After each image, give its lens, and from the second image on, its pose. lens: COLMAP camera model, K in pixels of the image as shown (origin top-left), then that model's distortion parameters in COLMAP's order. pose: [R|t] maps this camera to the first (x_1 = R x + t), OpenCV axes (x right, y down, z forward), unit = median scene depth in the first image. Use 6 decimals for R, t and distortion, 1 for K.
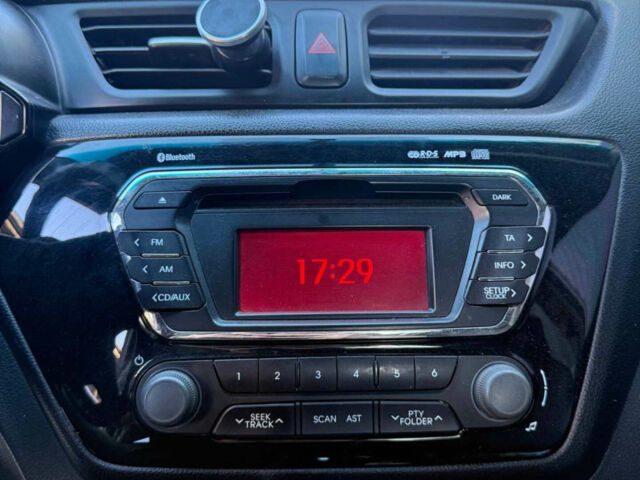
lens RADIAL K [[597.5, 0, 320.0], [0, 597.5, 240.0], [0, 0, 1]] dist [0.170807, -0.327644]
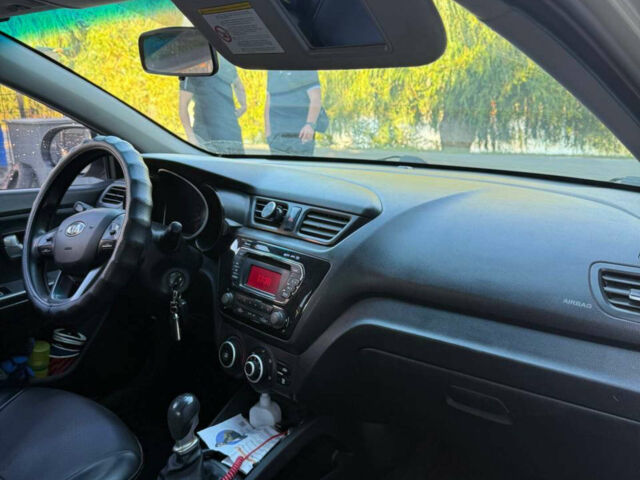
lens RADIAL K [[597.5, 0, 320.0], [0, 597.5, 240.0], [0, 0, 1]] dist [0.170807, -0.327644]
pose [[0.681421, 0.177429, -0.710060, 3.025588], [-0.183306, 0.980623, 0.069124, -0.544737], [0.708565, 0.083056, 0.700740, -1.509553]]
